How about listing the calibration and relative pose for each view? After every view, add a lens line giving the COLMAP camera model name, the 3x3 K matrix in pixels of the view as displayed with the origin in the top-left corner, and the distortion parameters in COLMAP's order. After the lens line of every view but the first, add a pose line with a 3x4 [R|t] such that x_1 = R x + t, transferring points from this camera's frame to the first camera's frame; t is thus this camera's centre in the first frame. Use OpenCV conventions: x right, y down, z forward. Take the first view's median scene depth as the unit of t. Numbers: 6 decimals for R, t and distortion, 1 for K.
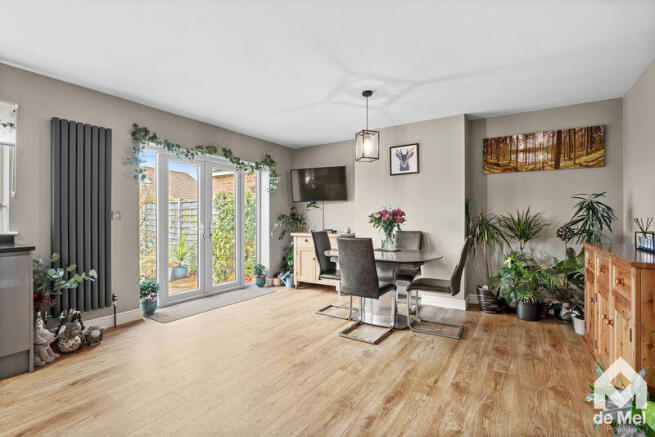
lens RADIAL K [[304.7, 0, 327.5], [0, 304.7, 218.5], [0, 0, 1]] dist [-0.008899, 0.000009]
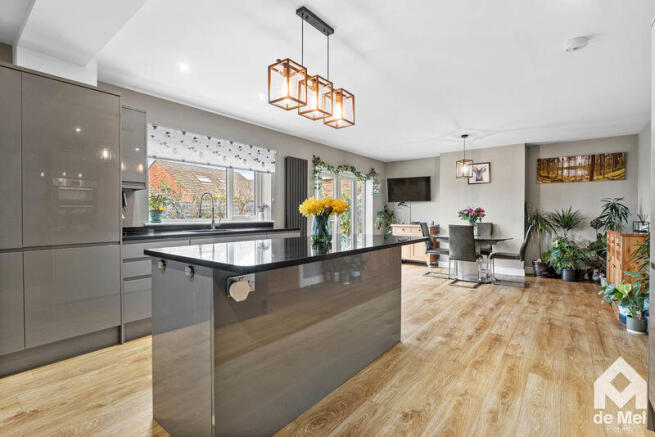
lens RADIAL K [[307.9, 0, 327.5], [0, 307.9, 218.5], [0, 0, 1]] dist [-0.002137, -0.000198]
pose [[0.997004, 0.002879, -0.077299, -0.412847], [-0.001949, 0.999925, 0.012106, 0.004571], [0.077328, -0.011919, 0.996934, -0.601780]]
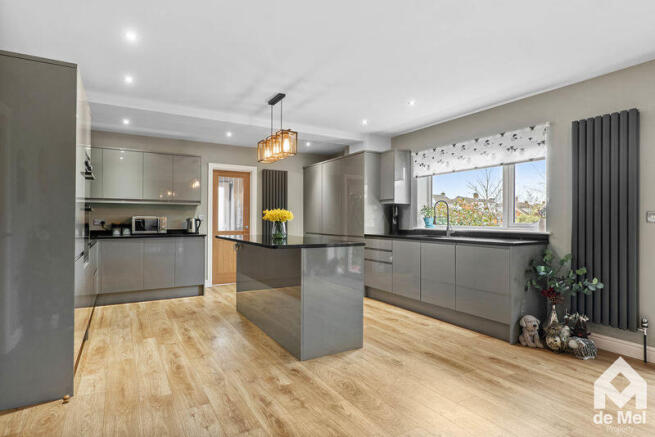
lens RADIAL K [[356.7, 0, 327.5], [0, 356.7, 218.5], [0, 0, 1]] dist [0.001191, 0.000284]
pose [[-0.444017, -0.004931, -0.896005, 0.426650], [-0.006398, 0.999977, -0.002333, 0.000904], [0.895996, 0.004696, -0.444038, 0.617935]]
